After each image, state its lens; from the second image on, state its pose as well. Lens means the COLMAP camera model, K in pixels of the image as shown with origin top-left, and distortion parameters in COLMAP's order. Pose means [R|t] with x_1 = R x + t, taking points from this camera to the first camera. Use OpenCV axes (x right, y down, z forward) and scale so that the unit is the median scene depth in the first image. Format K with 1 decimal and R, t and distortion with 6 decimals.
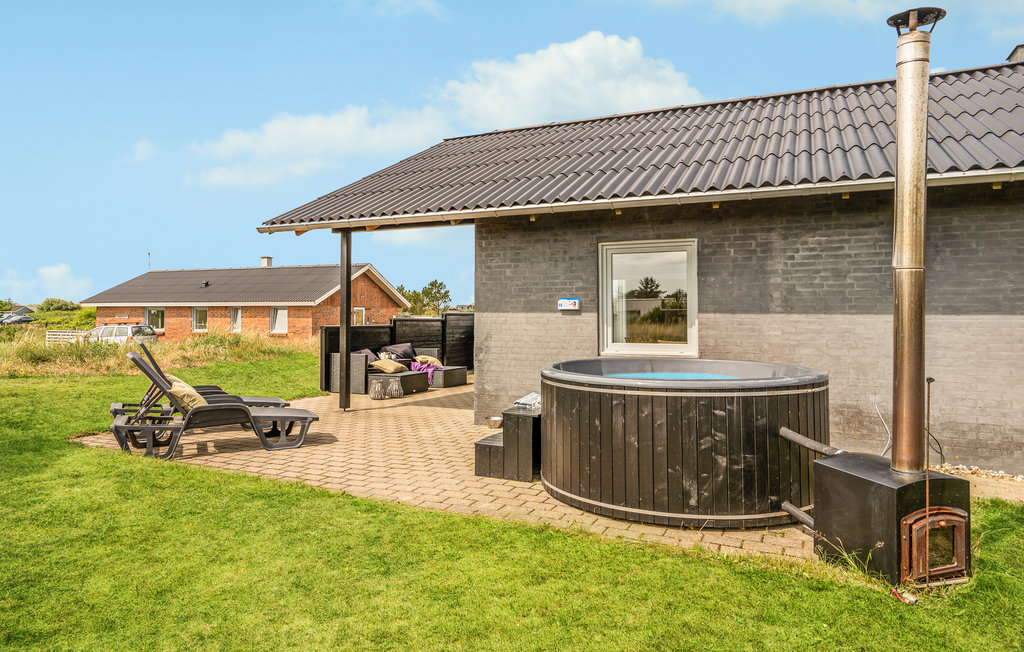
lens RADIAL K [[641.6, 0, 512.0], [0, 641.6, 326.0], [0, 0, 1]] dist [0.002316, 0.000158]
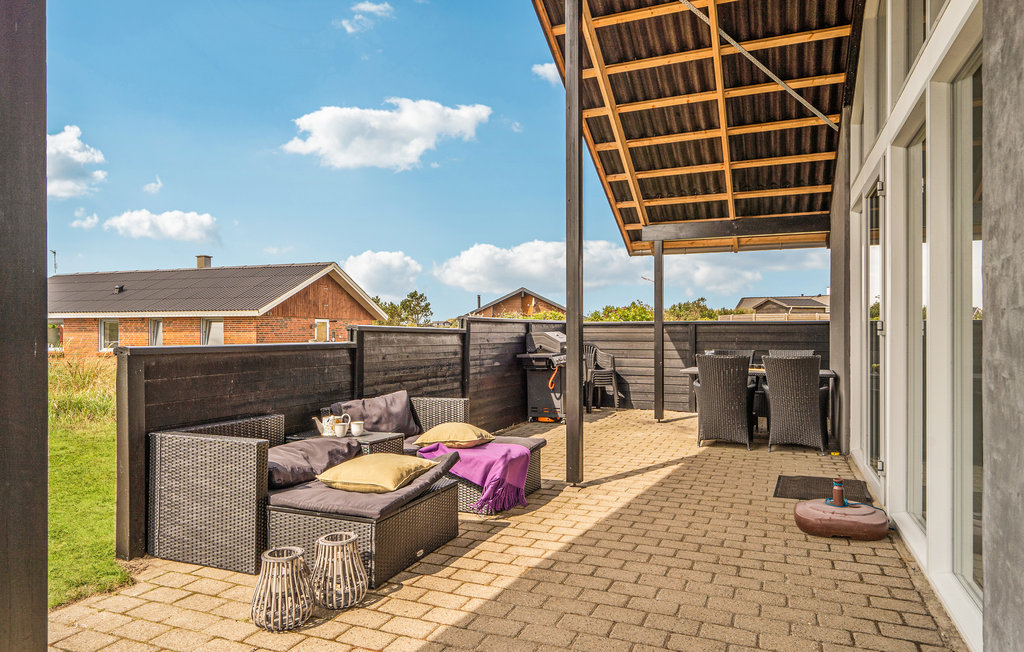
lens RADIAL K [[641.6, 0, 512.0], [0, 641.6, 326.0], [0, 0, 1]] dist [0.002316, 0.000158]
pose [[0.999289, -0.001497, 0.037674, -0.038887], [0.002452, 0.999676, -0.025321, -0.000649], [-0.037624, 0.025395, 0.998969, 0.223868]]
